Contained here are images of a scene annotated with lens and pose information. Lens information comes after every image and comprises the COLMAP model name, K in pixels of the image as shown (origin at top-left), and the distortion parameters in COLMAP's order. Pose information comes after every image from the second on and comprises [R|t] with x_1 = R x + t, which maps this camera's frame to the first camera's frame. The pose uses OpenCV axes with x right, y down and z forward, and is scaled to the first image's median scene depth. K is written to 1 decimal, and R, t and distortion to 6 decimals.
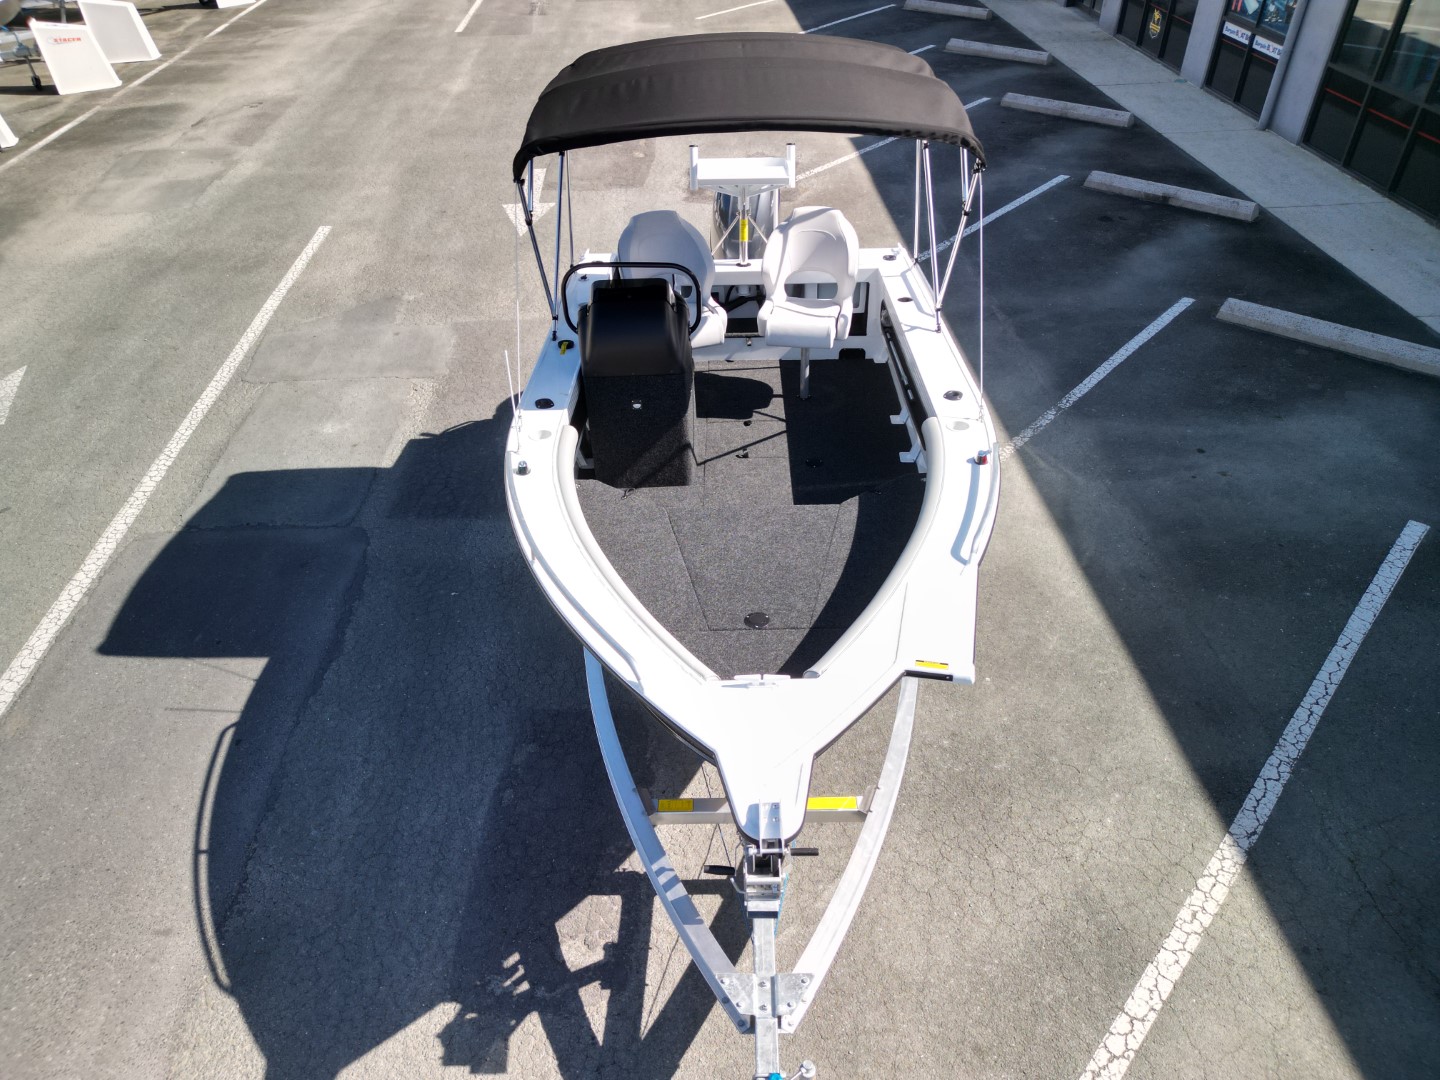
lens RADIAL K [[1012.7, 0, 721.9], [0, 1012.7, 537.4], [0, 0, 1]] dist [0.061735, -0.061447]
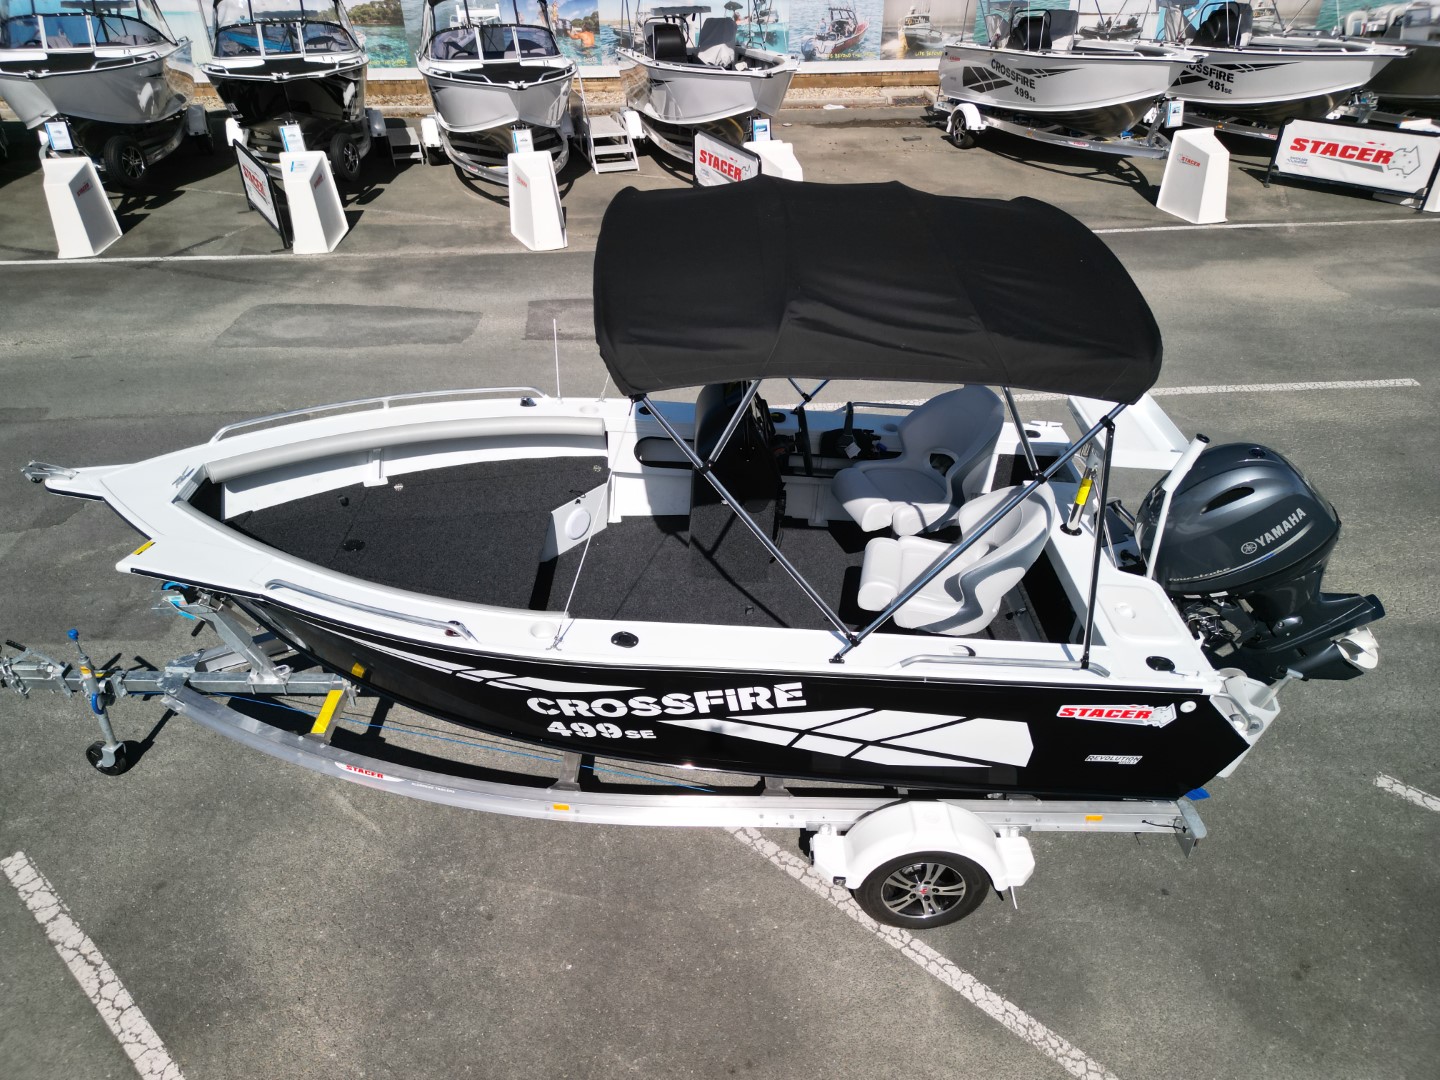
lens RADIAL K [[1007.5, 0, 720.0], [0, 1007.5, 540.0], [0, 0, 1]] dist [0.071849, -0.074082]
pose [[0.007213, 0.574028, -0.818804, 0.402385], [-0.599304, 0.657959, 0.455987, -0.288880], [0.800489, 0.487423, 0.348763, 0.357517]]
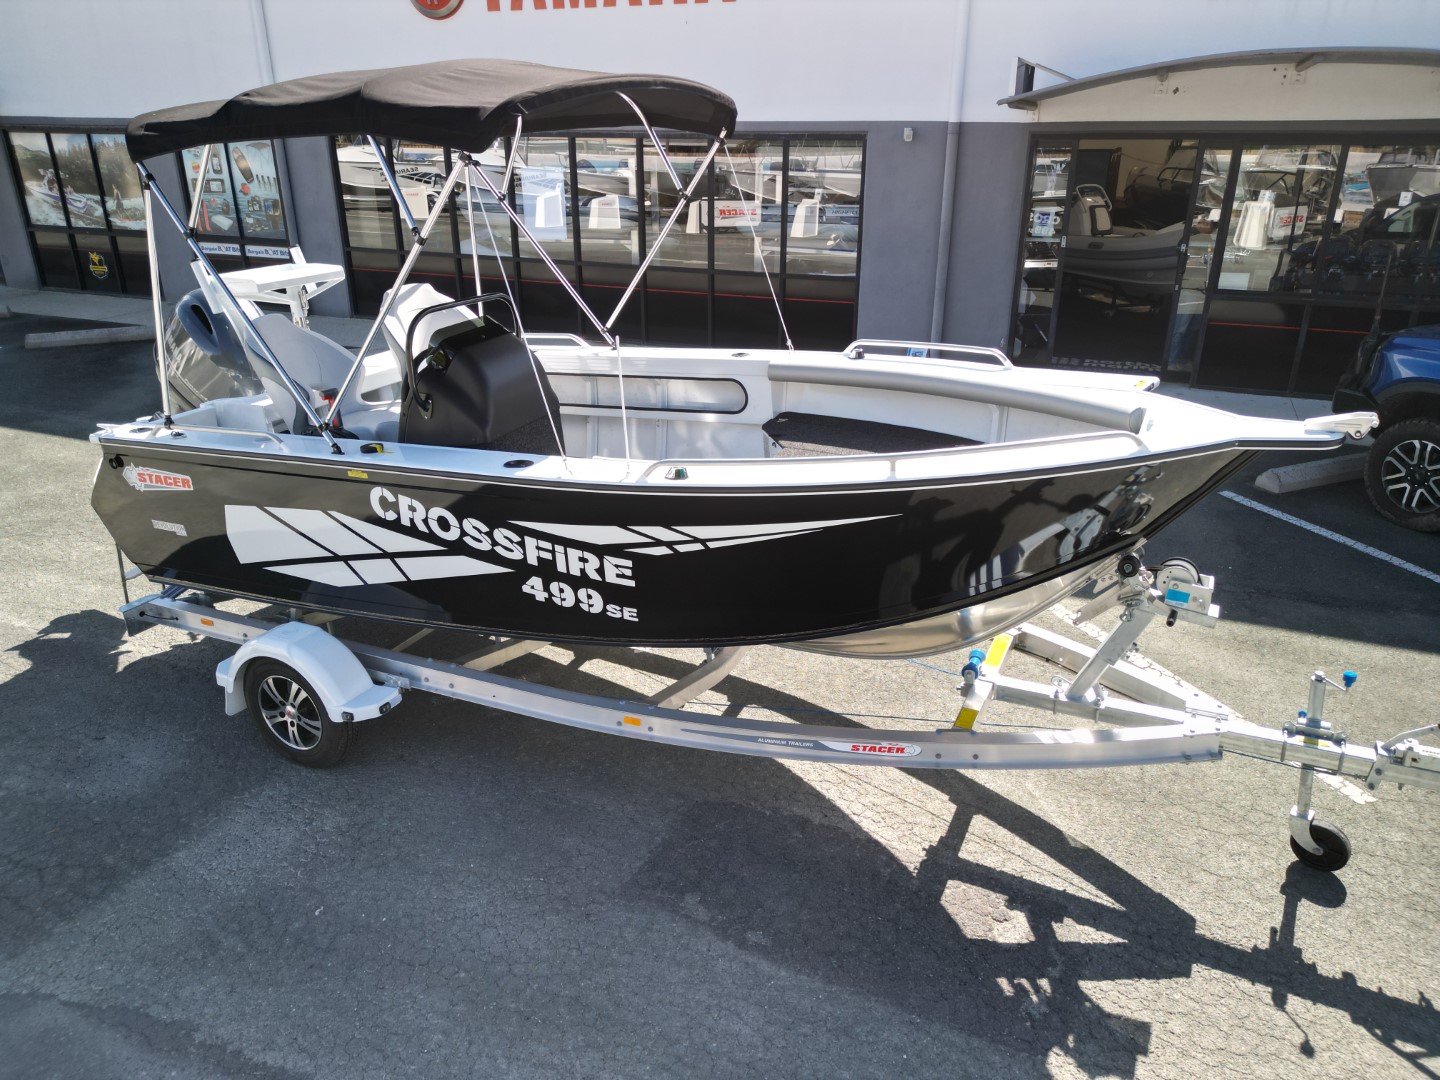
lens RADIAL K [[1012.7, 0, 721.9], [0, 1012.7, 537.4], [0, 0, 1]] dist [0.061735, -0.061447]
pose [[0.430045, -0.333770, 0.838844, -0.372986], [0.542242, 0.838381, 0.055598, -0.022268], [-0.721828, 0.430947, 0.541525, 0.246032]]
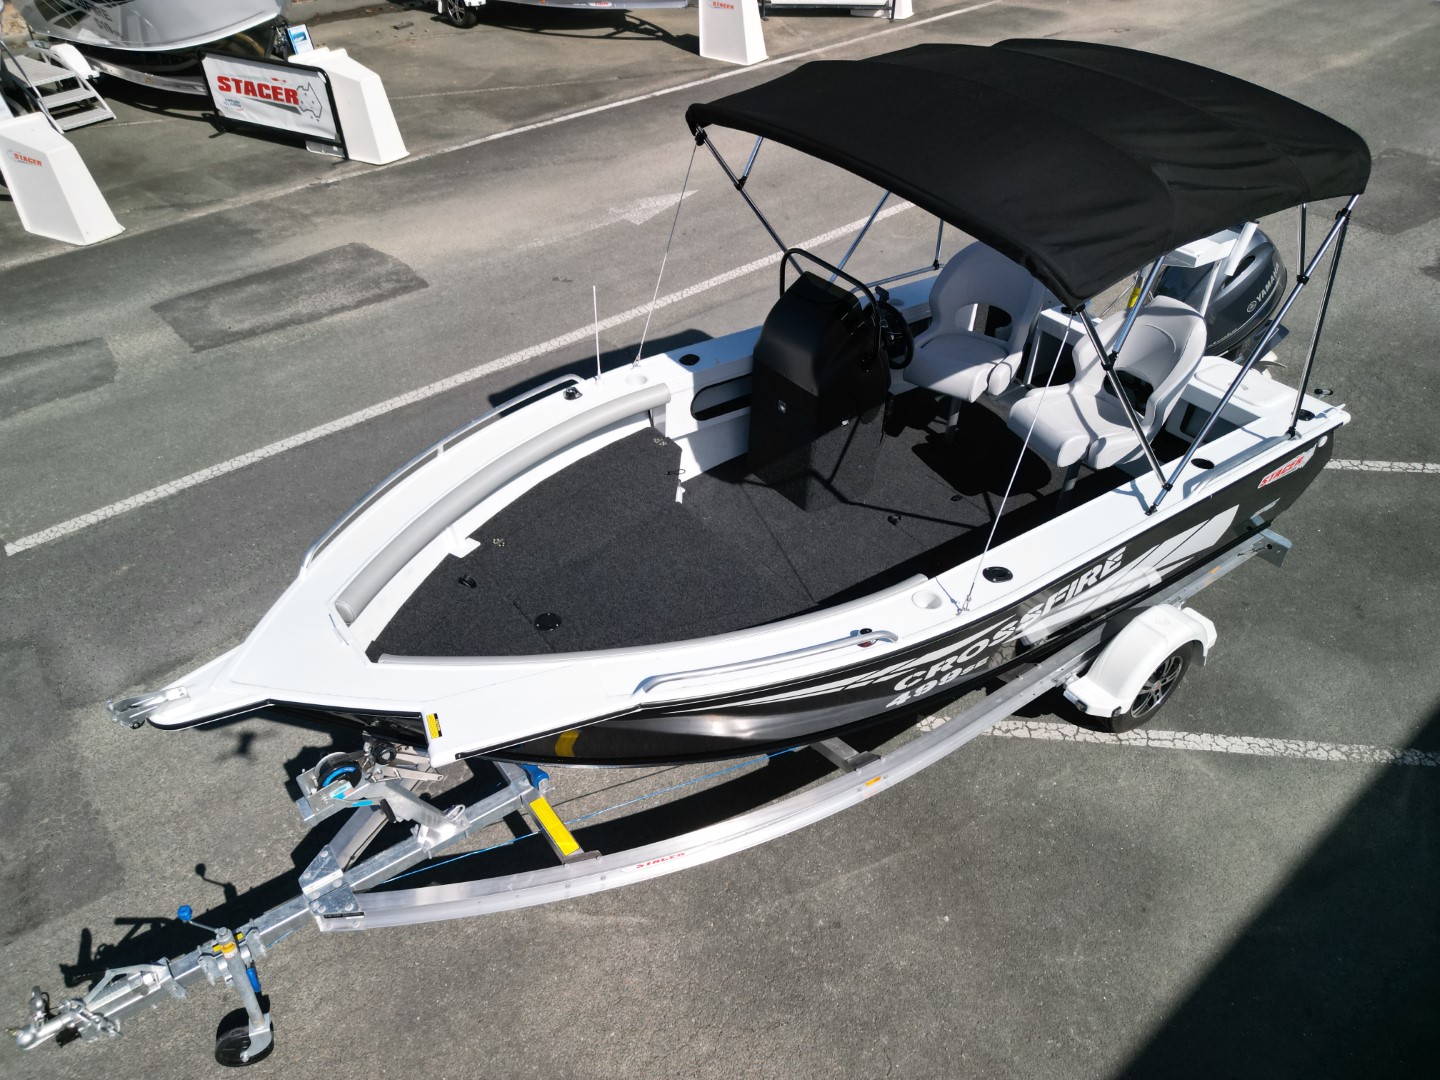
lens RADIAL K [[1012.7, 0, 721.9], [0, 1012.7, 537.4], [0, 0, 1]] dist [0.061735, -0.061447]
pose [[0.587630, 0.527180, -0.613818, 0.269533], [-0.484371, 0.836864, 0.255037, -0.123742], [0.648132, 0.147448, 0.747117, 0.140031]]
